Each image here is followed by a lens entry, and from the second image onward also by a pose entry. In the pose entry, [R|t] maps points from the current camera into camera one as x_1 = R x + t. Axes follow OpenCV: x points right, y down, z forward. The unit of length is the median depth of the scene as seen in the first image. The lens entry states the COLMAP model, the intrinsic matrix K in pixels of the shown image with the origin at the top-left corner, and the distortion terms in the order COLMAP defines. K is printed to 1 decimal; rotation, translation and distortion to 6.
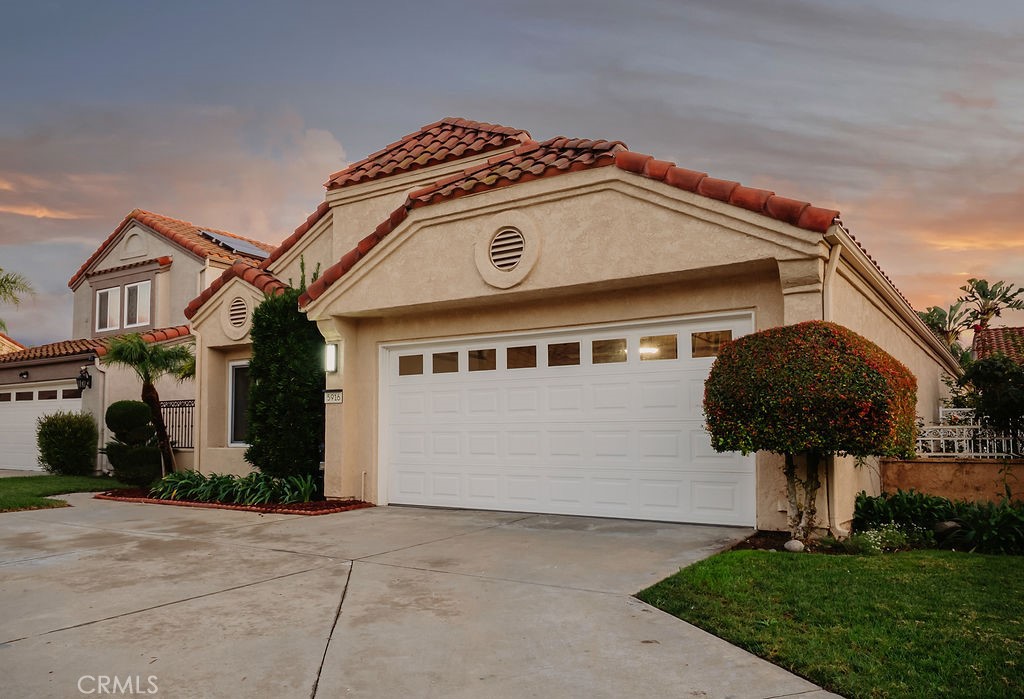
lens RADIAL K [[767.9, 0, 512.6], [0, 767.9, 409.4], [0, 0, 1]] dist [0.027653, 0.000286]
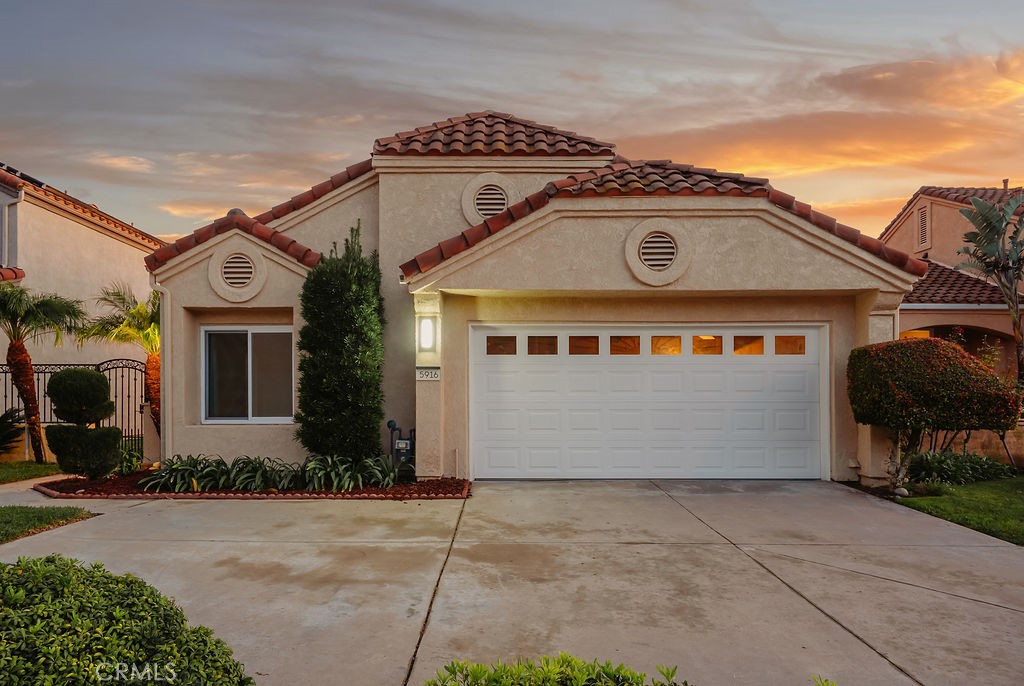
lens RADIAL K [[591.1, 0, 508.7], [0, 591.1, 401.0], [0, 0, 1]] dist [0.003180, 0.001601]
pose [[0.832196, -0.003324, 0.554472, -0.679448], [-0.021970, 0.998999, 0.038962, -0.016547], [-0.554047, -0.044606, 0.831290, 0.385591]]
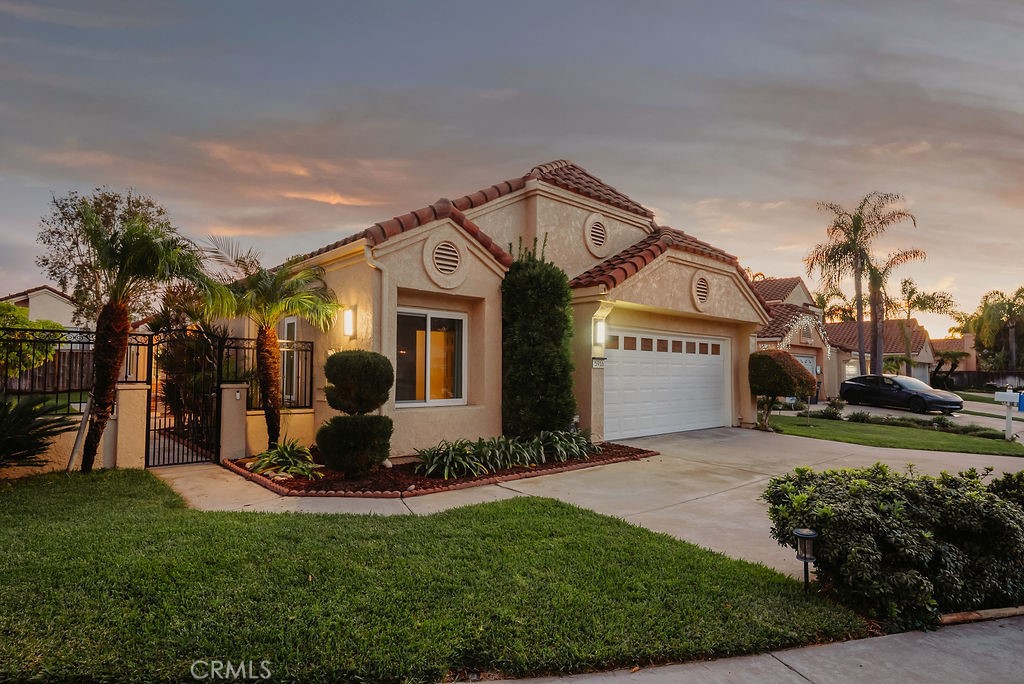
lens RADIAL K [[493.8, 0, 512.9], [0, 493.8, 358.9], [0, 0, 1]] dist [0.000850, 0.000063]
pose [[0.289806, 0.026383, 0.956722, -1.266417], [-0.050358, 0.998656, -0.012285, -0.007642], [-0.955760, -0.044618, 0.290745, 1.083645]]
